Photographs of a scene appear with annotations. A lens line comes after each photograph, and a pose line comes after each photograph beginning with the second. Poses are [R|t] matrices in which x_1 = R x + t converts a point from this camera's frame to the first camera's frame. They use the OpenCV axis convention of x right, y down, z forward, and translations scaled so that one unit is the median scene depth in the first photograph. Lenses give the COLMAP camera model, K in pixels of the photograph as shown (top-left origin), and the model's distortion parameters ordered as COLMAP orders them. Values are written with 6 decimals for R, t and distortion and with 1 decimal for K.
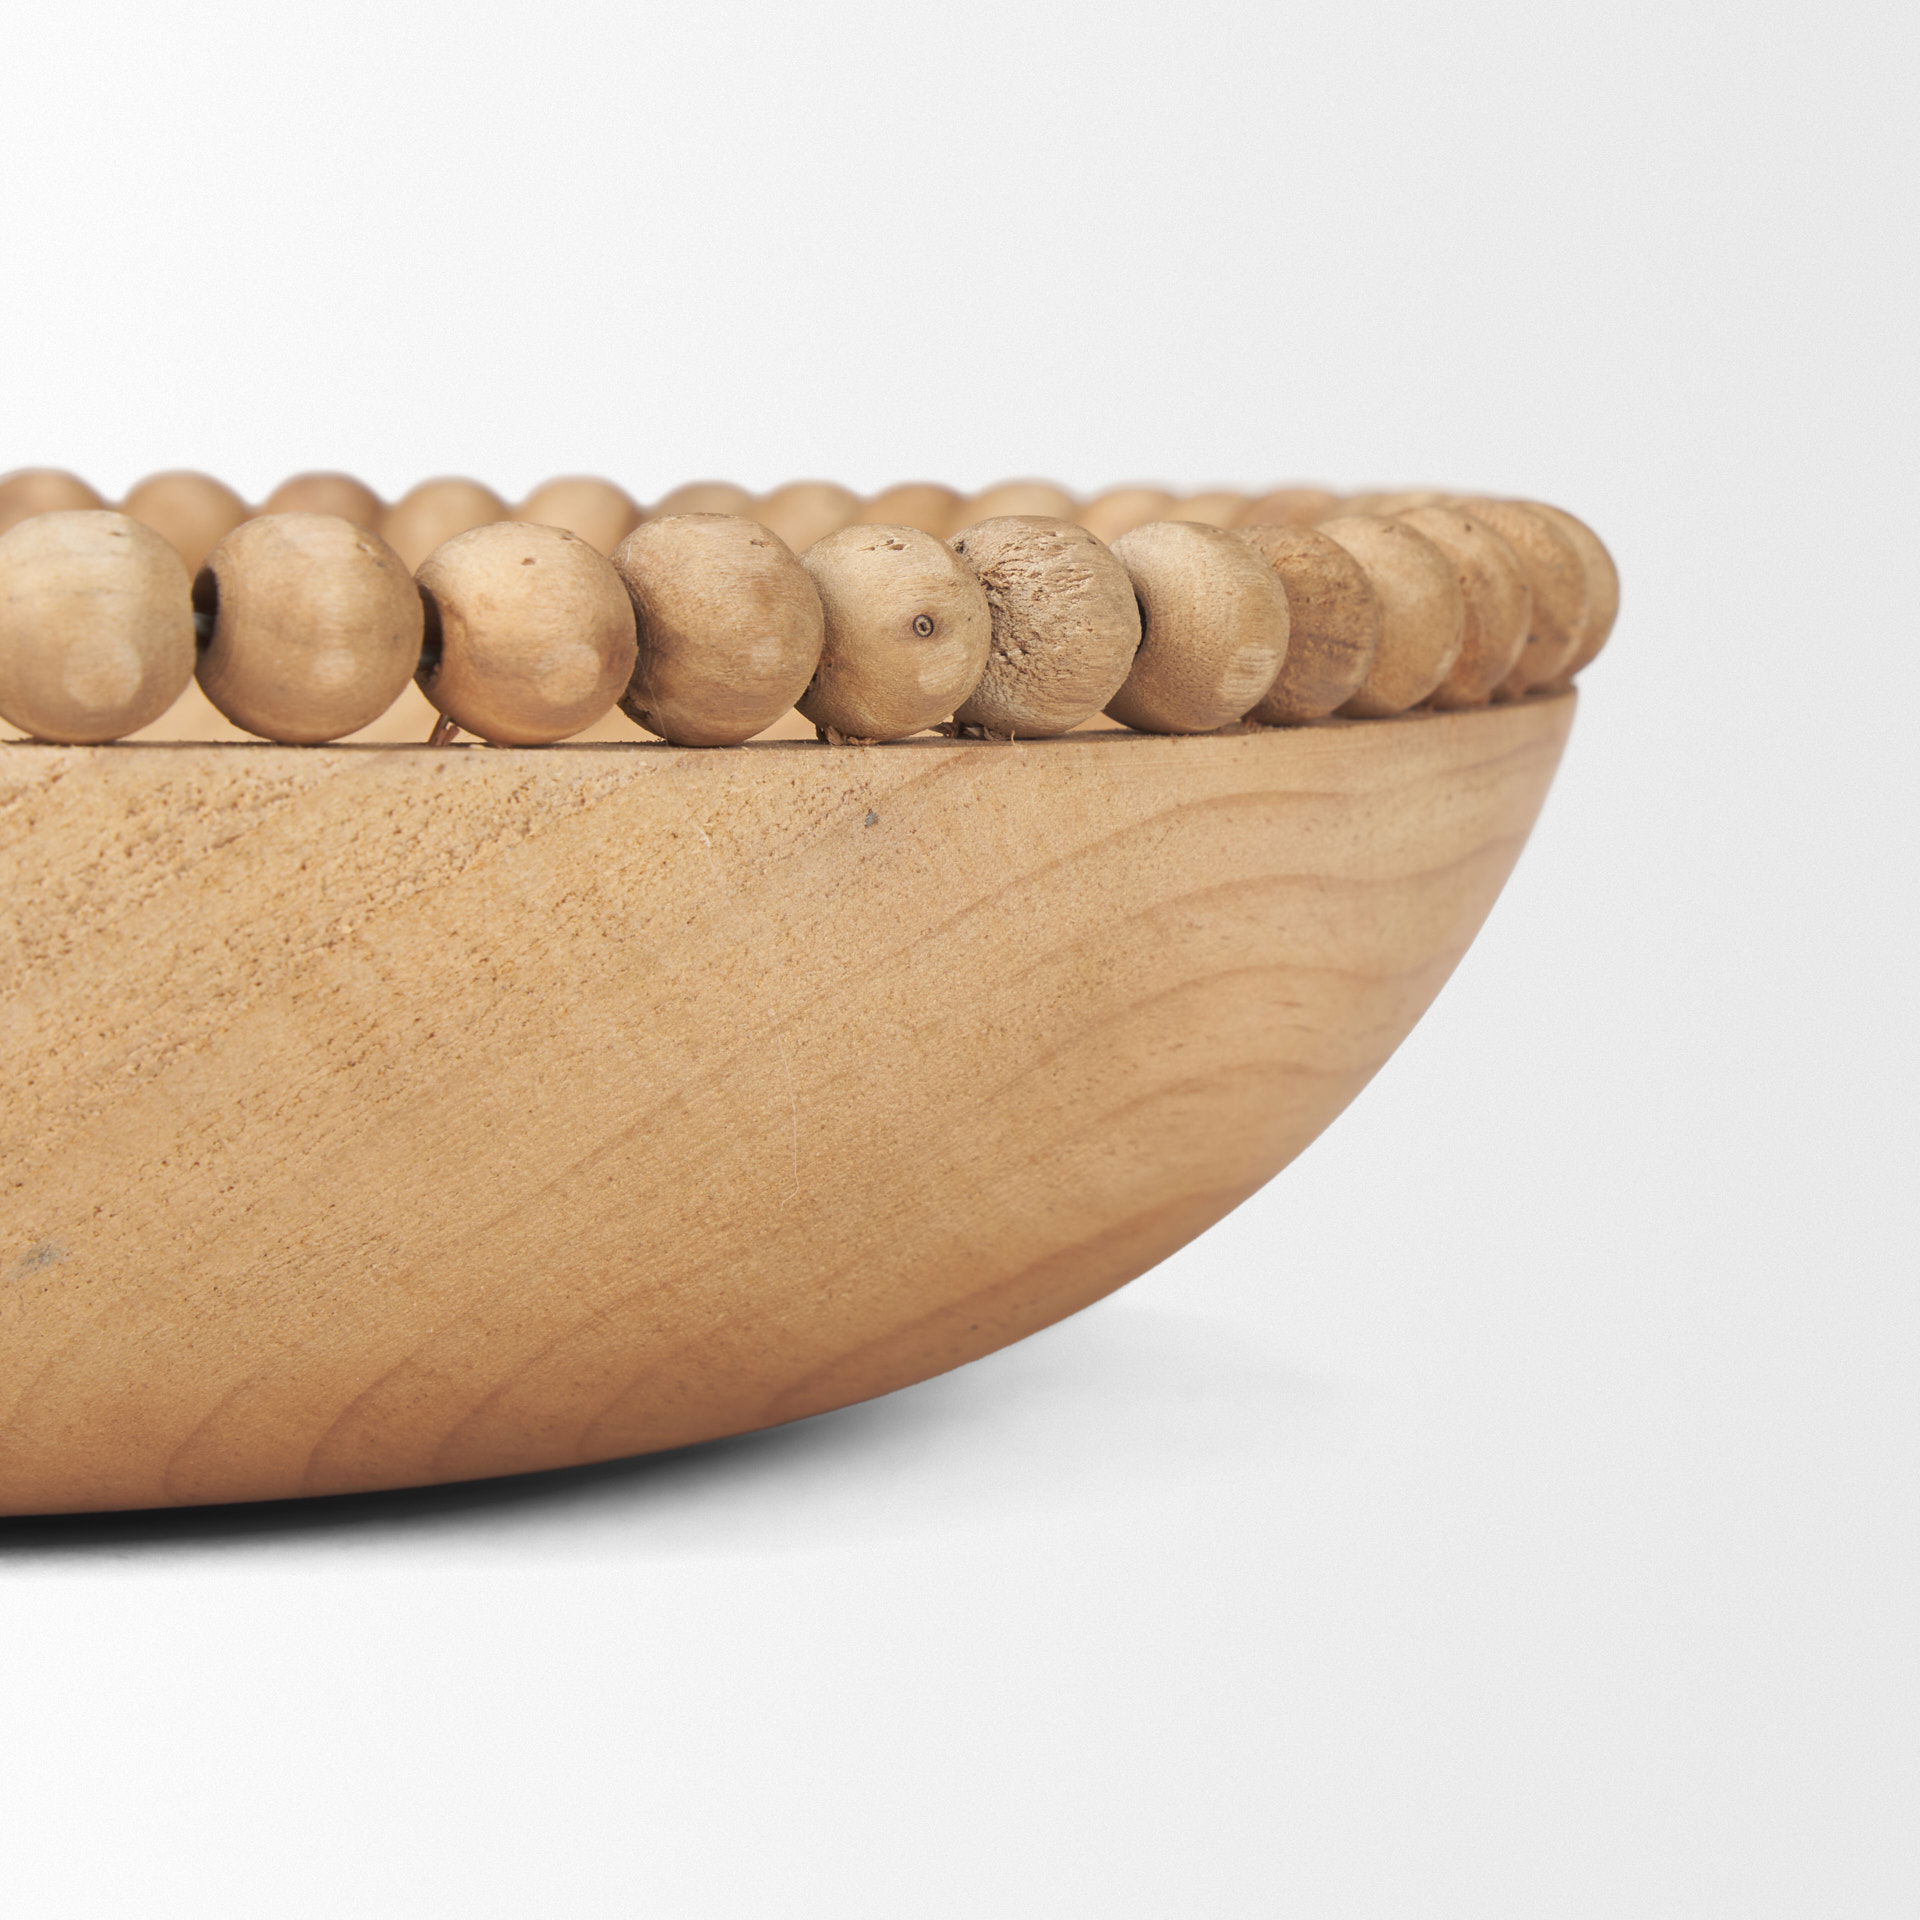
lens RADIAL K [[6594.3, 0, 960.0], [0, 6594.3, 960.0], [0, 0, 1]] dist [-0.036318, -0.985662]
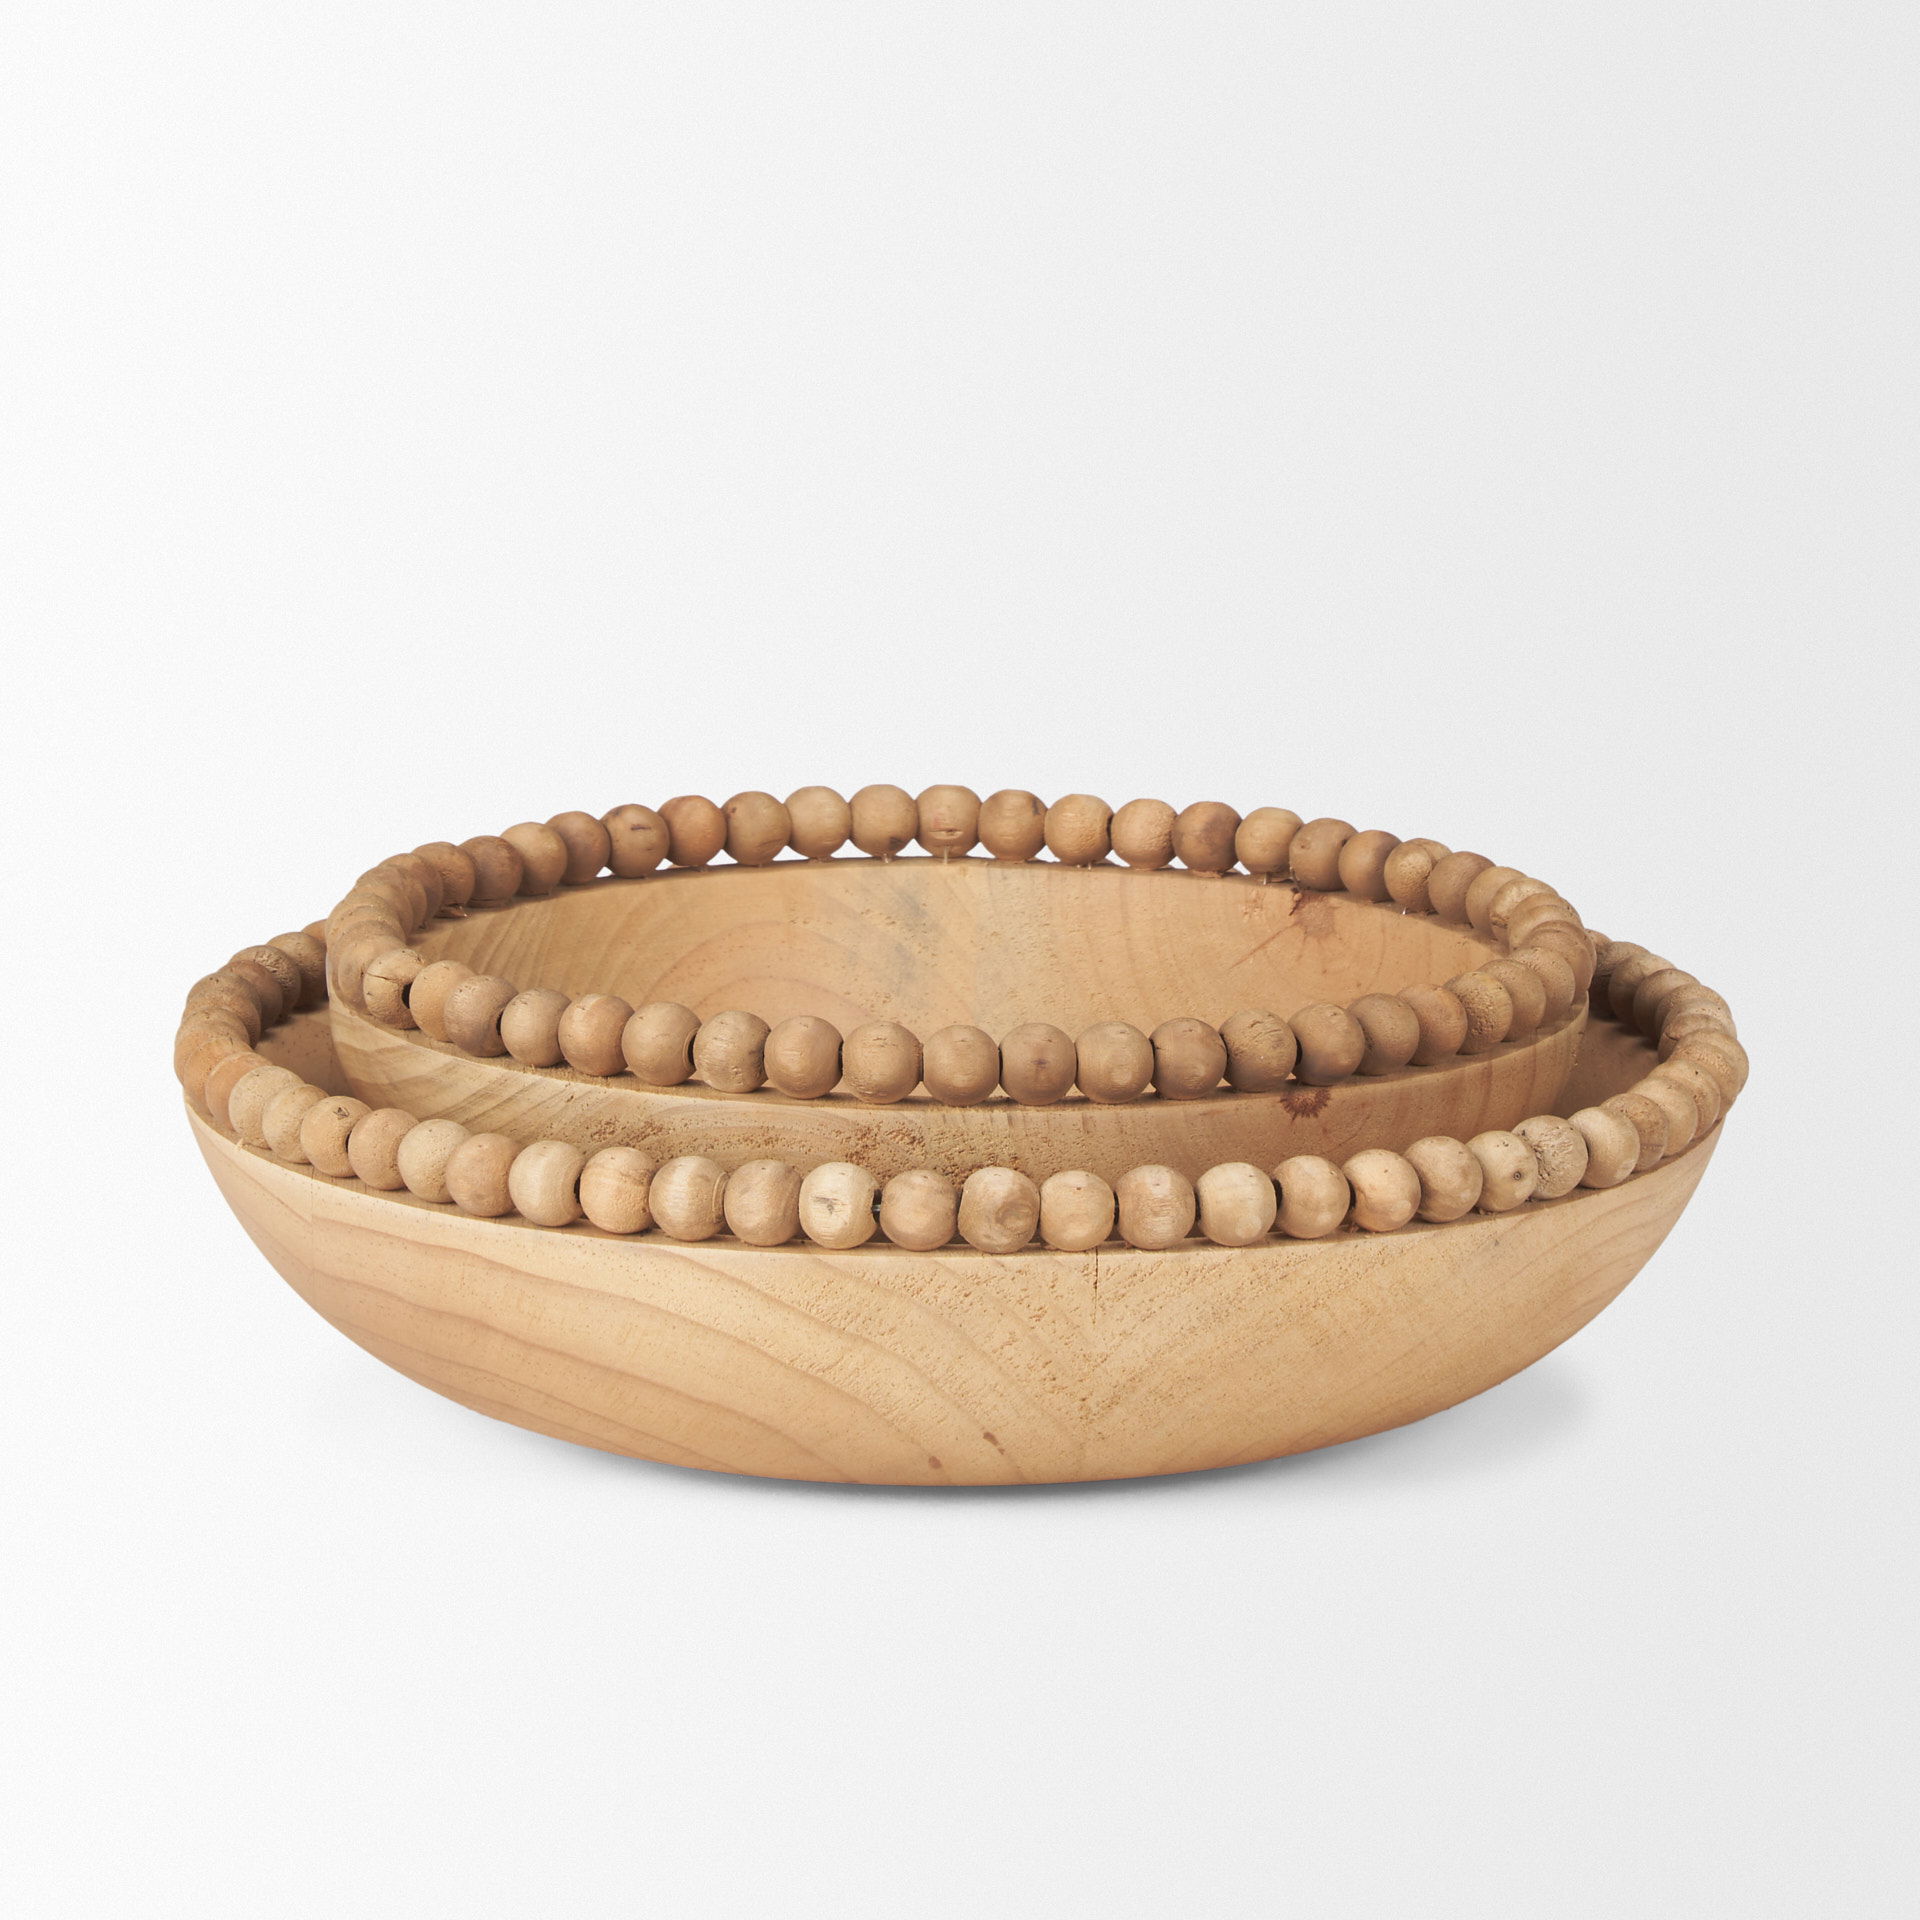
lens RADIAL K [[6594.3, 0, 960.0], [0, 6594.3, 960.0], [0, 0, 1]] dist [-0.036318, -0.985662]
pose [[0.999613, -0.010237, 0.025872, -0.308086], [0.006997, 0.992462, 0.122354, -0.478032], [-0.026929, -0.122126, 0.992149, -1.706440]]
